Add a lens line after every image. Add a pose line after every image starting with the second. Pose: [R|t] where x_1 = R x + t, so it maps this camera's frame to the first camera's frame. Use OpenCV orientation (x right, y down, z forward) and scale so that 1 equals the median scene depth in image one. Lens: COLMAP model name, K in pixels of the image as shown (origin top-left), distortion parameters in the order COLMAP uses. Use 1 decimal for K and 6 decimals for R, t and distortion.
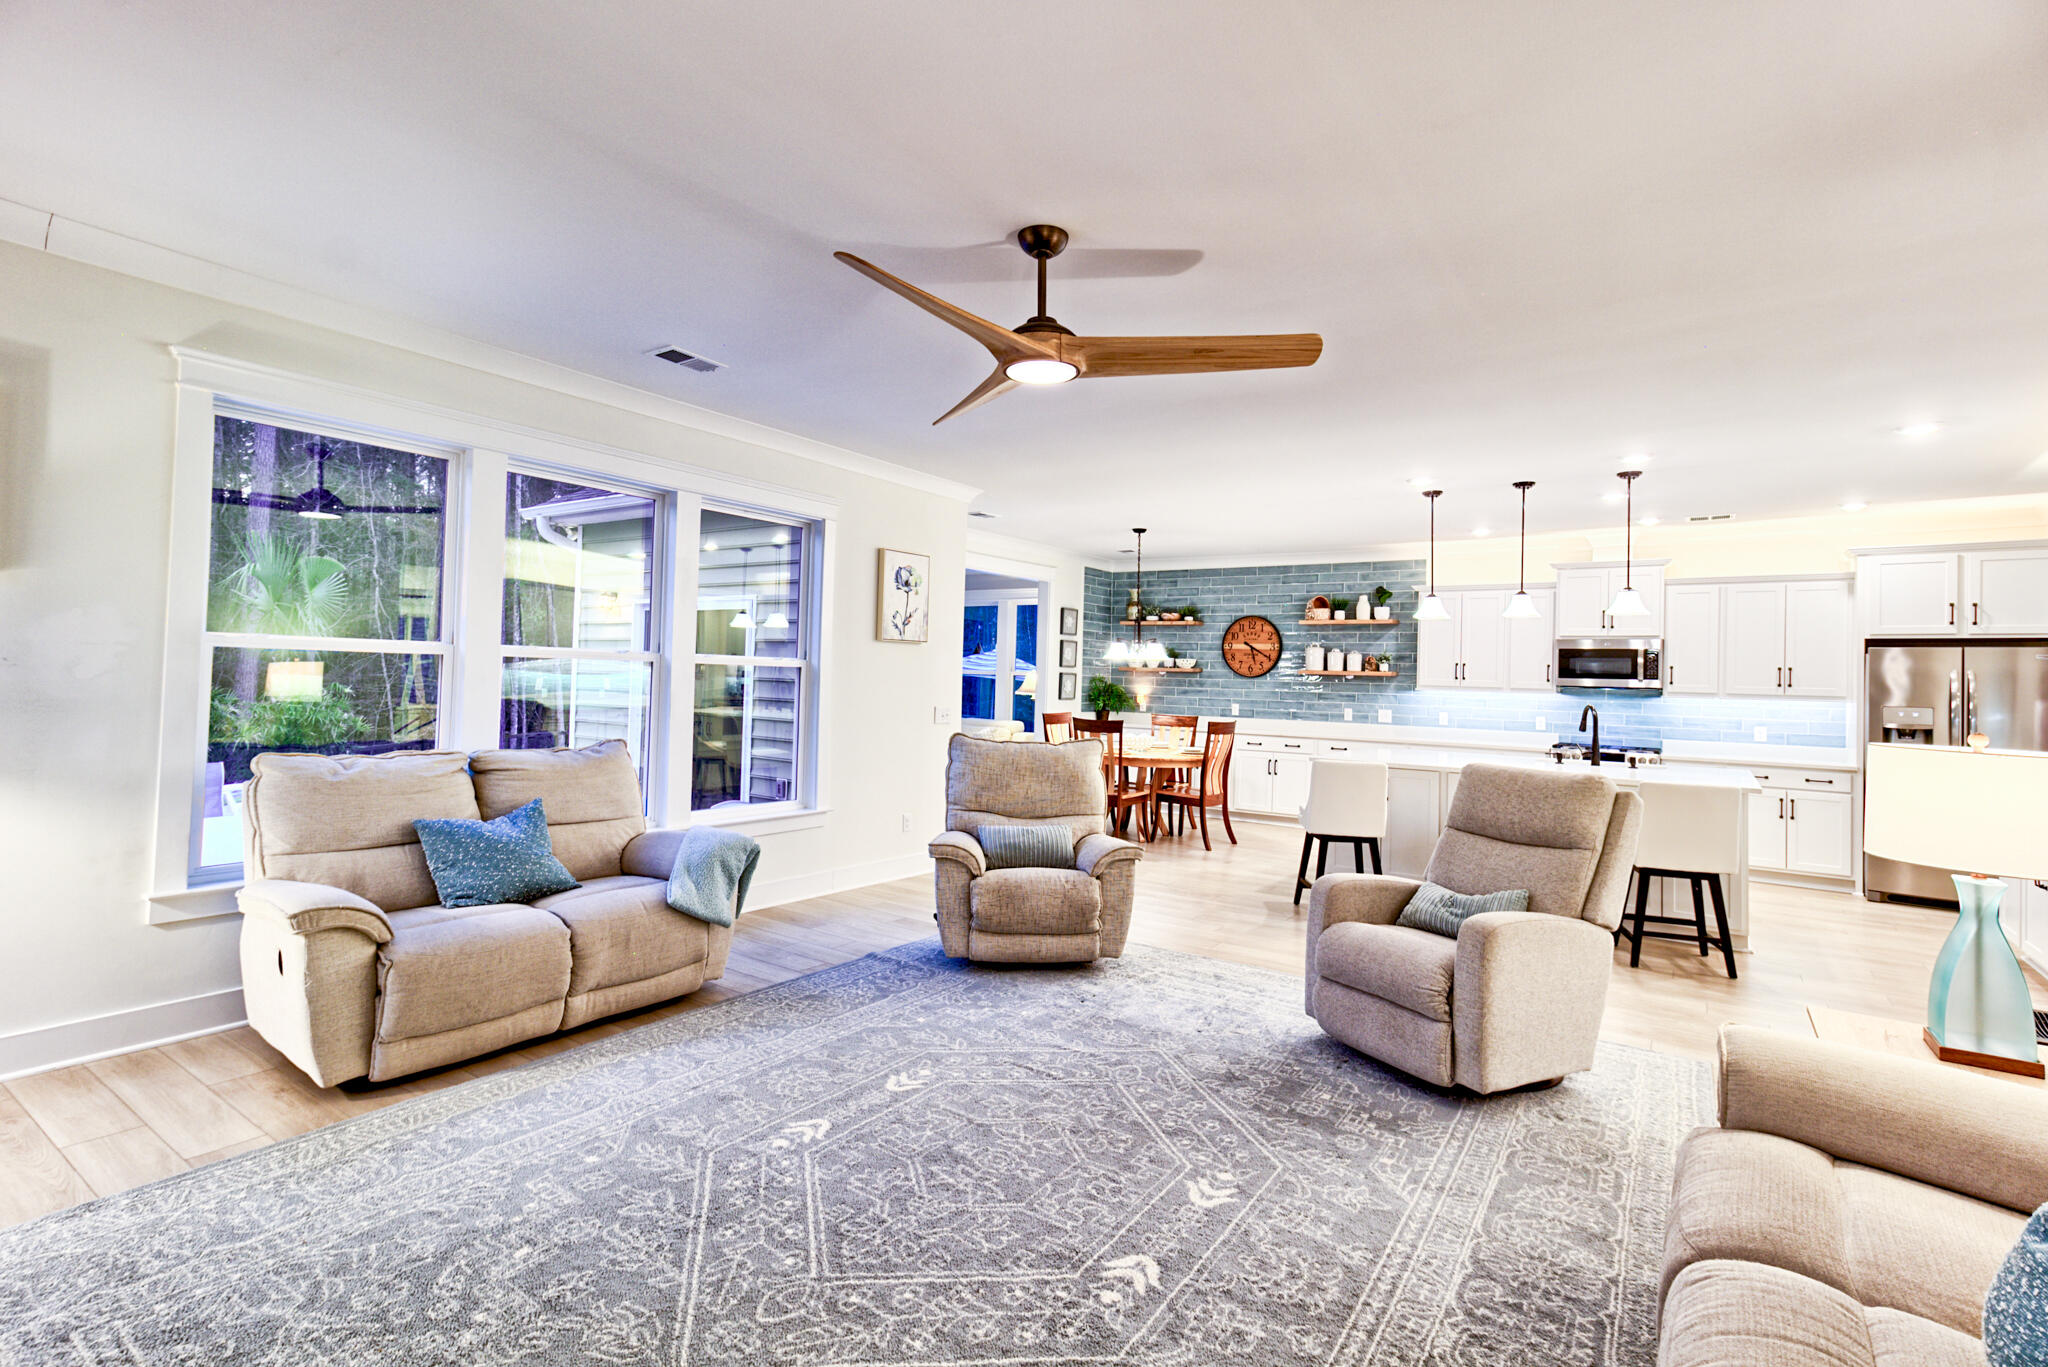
lens RADIAL K [[960.4, 0, 1032.4], [0, 960.4, 674.1], [0, 0, 1]] dist [0.024067, 0.002395]
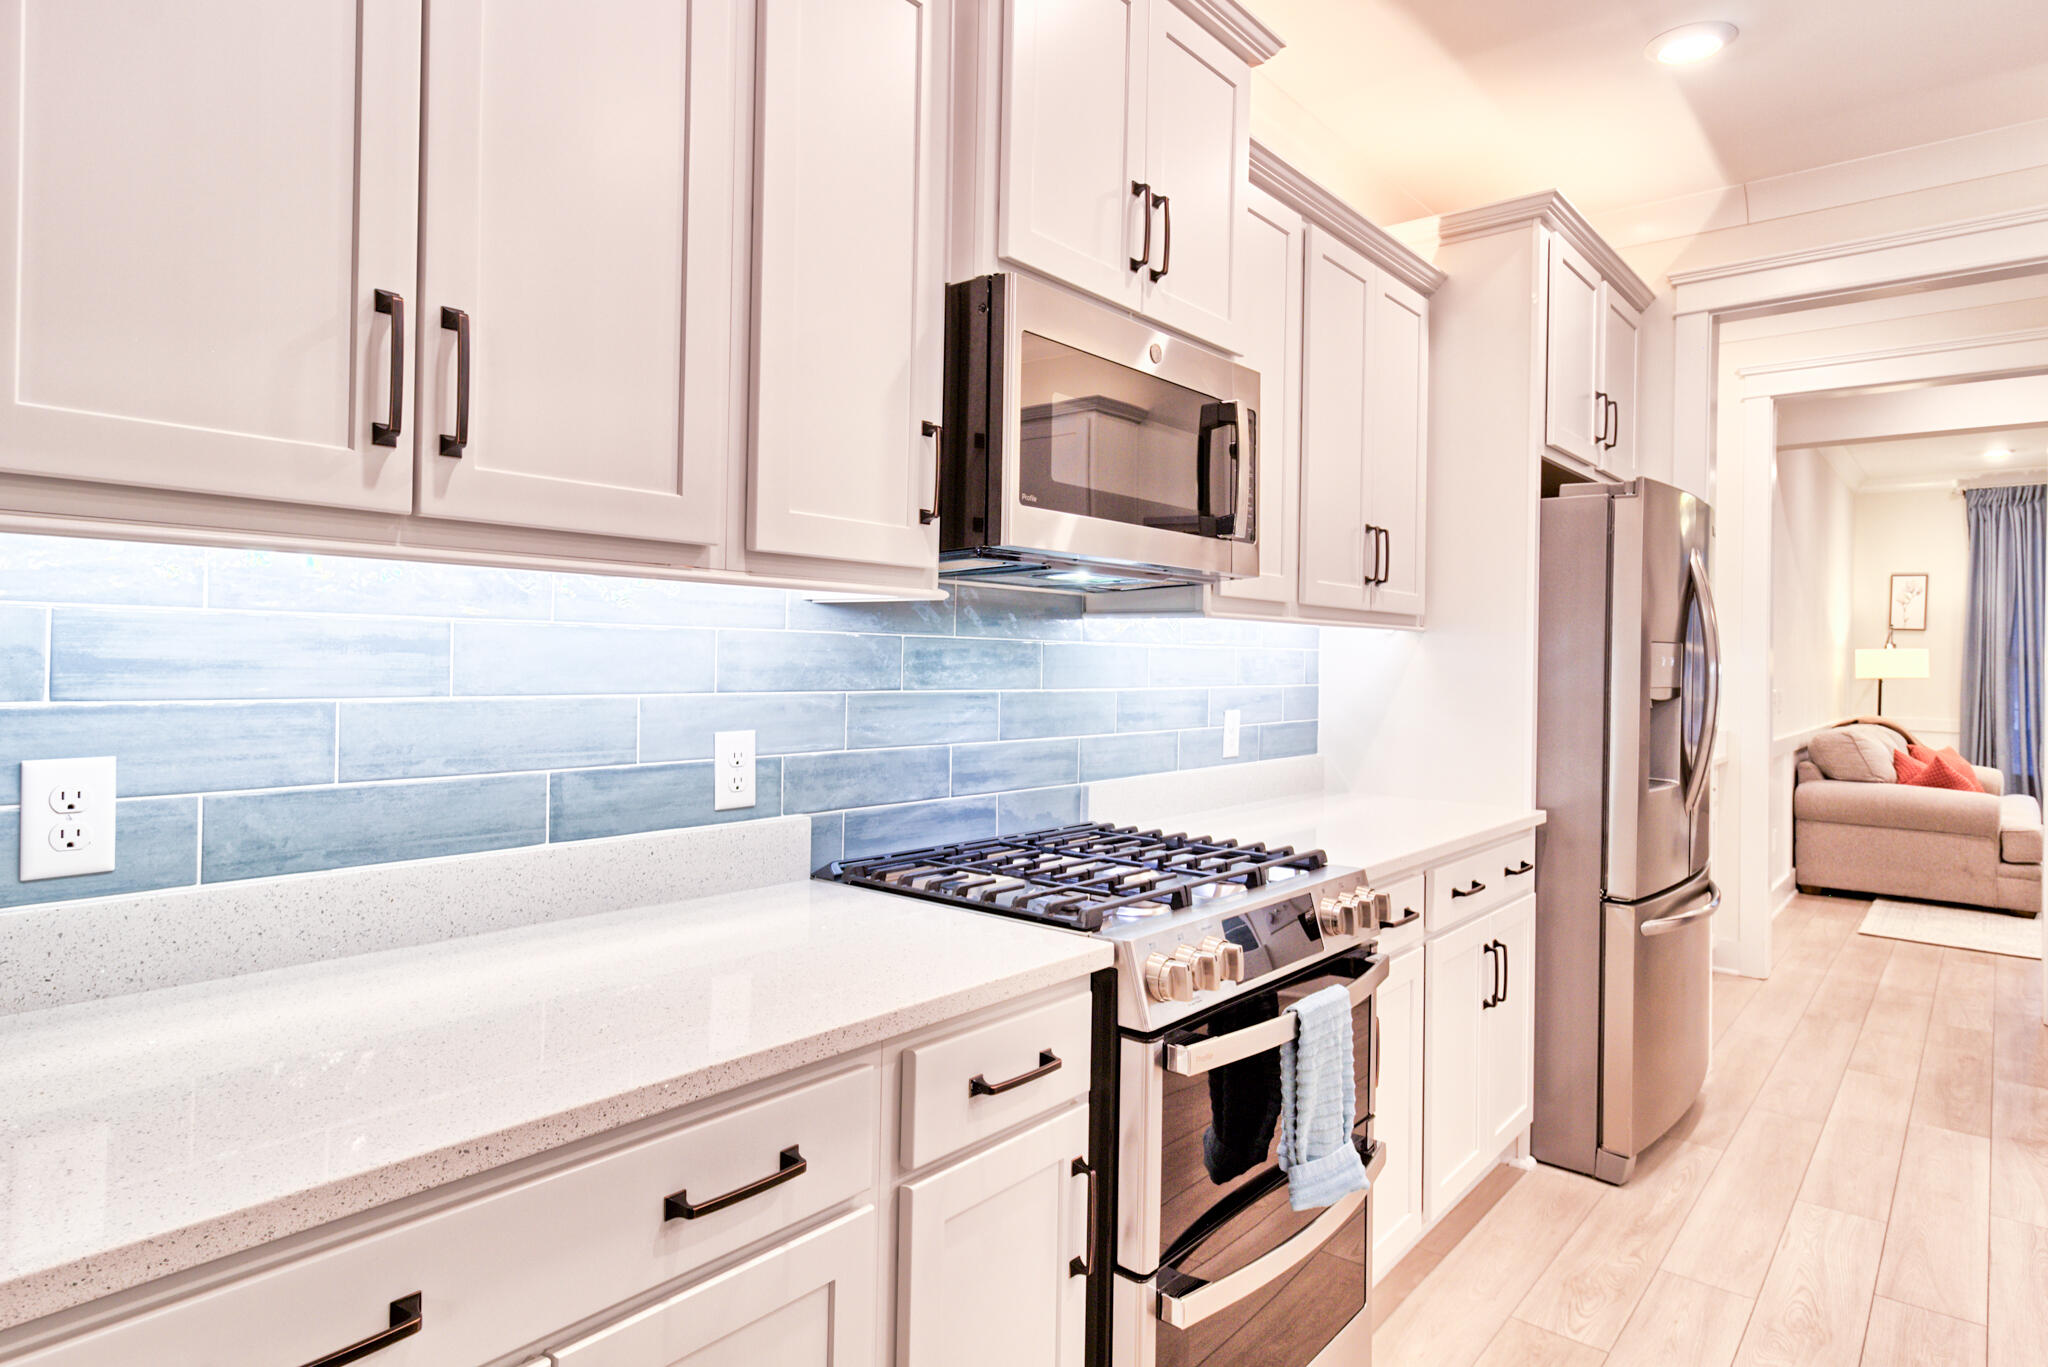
lens RADIAL K [[1159.0, 0, 1024.6], [0, 1159.0, 668.1], [0, 0, 1]] dist [-0.005628, -0.001771]
pose [[0.097250, -0.036305, 0.994598, 0.294021], [-0.020866, 0.999040, 0.038508, 0.021726], [-0.995041, -0.024498, 0.096399, 0.843820]]
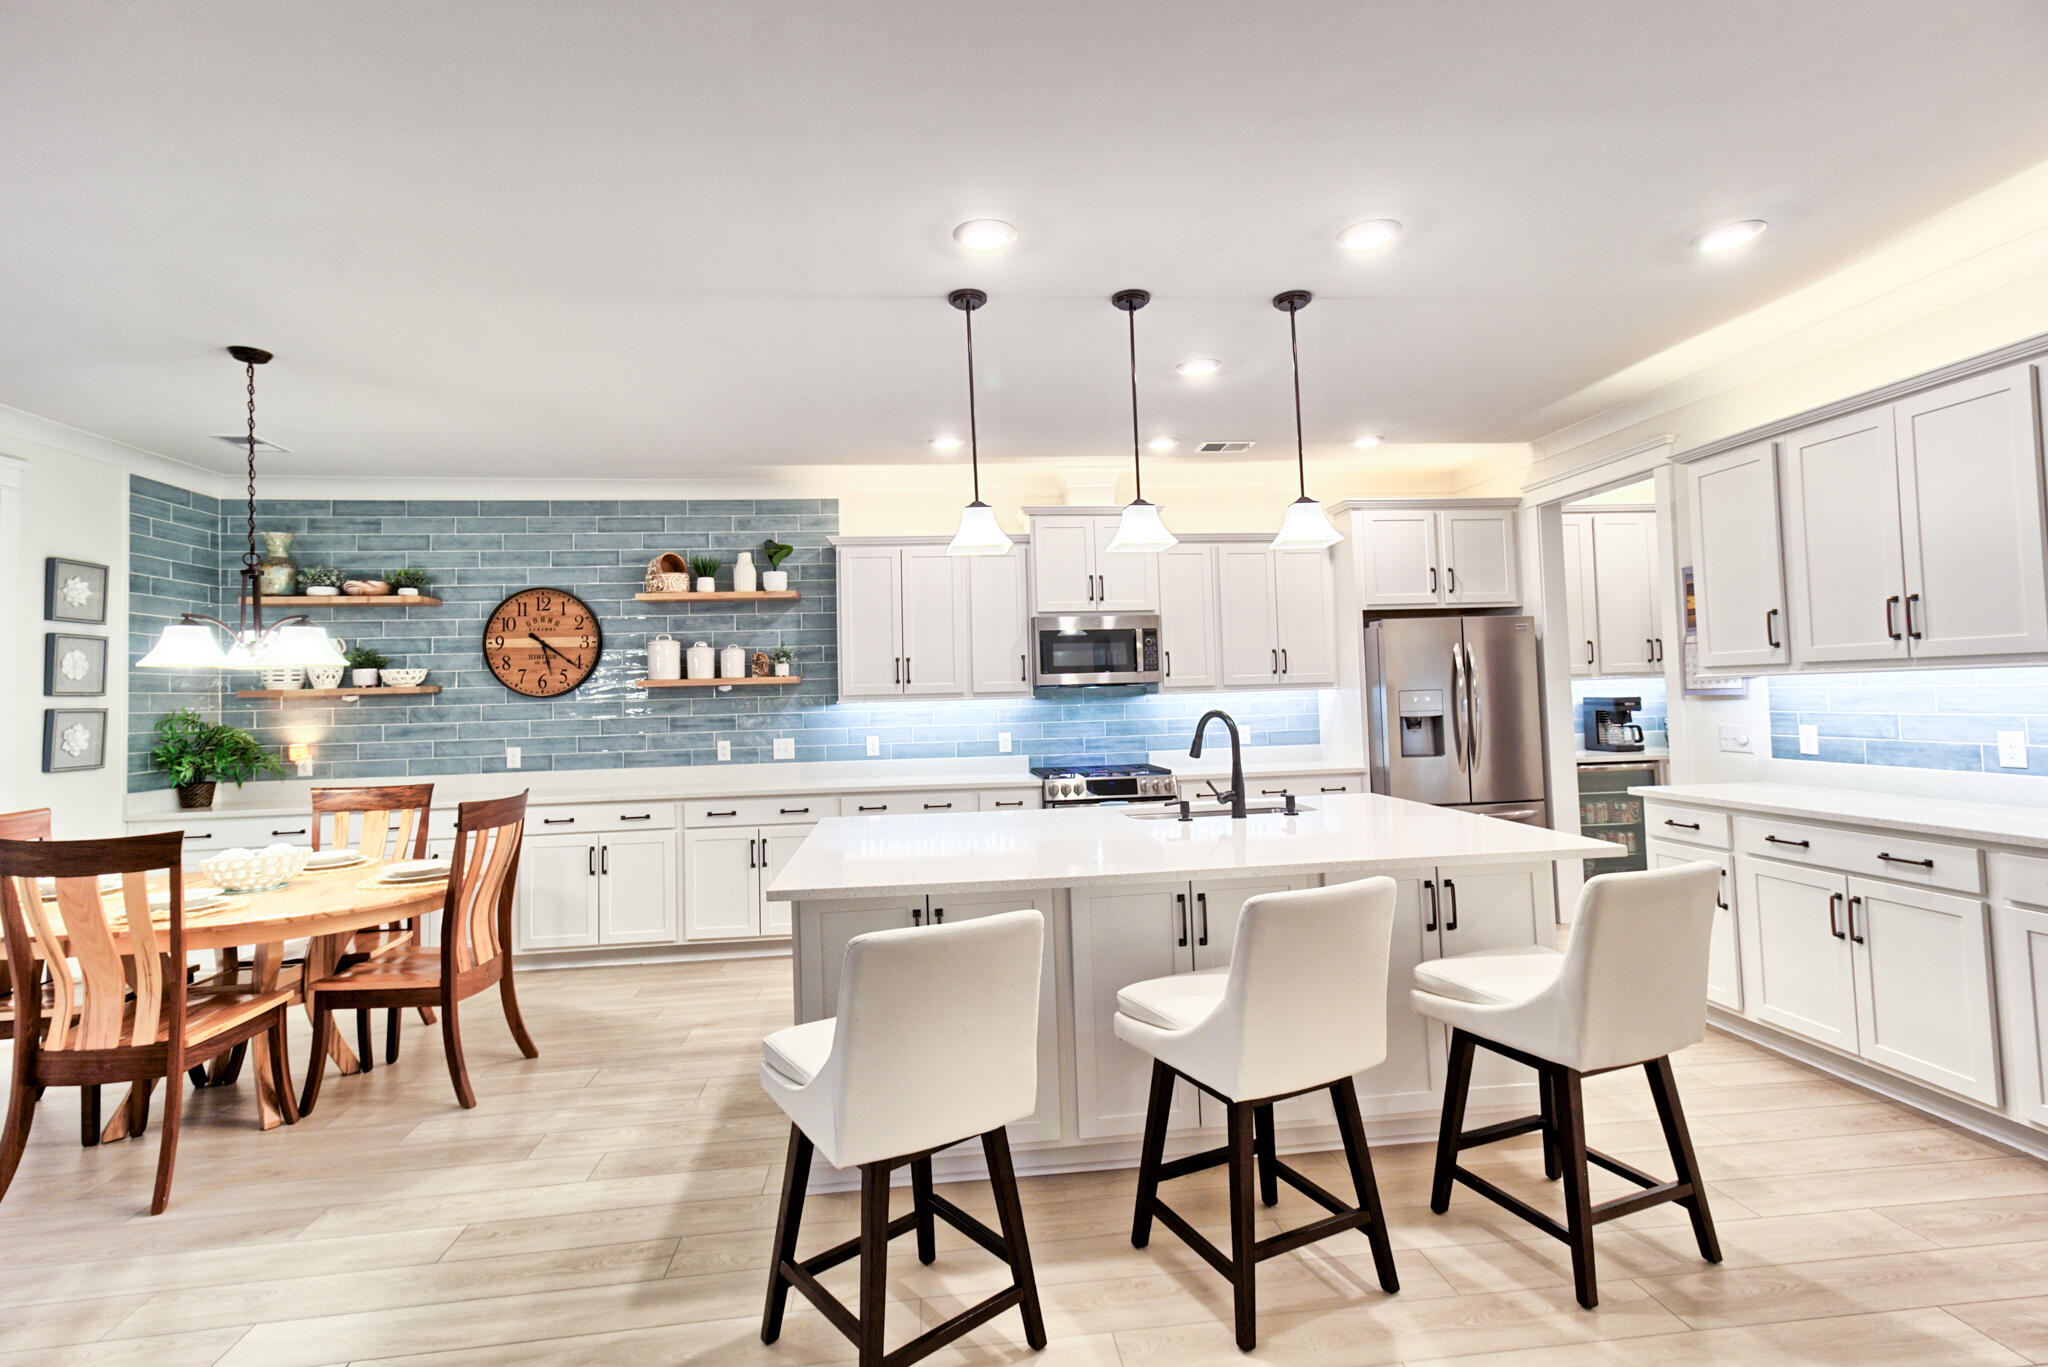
lens RADIAL K [[960.4, 0, 1023.0], [0, 960.4, 655.6], [0, 0, 1]] dist [0.024067, 0.002395]
pose [[0.755861, -0.020721, 0.654404, 0.076729], [0.046502, 0.998674, -0.022089, 0.004549], [-0.653078, 0.047127, 0.755823, 0.424208]]
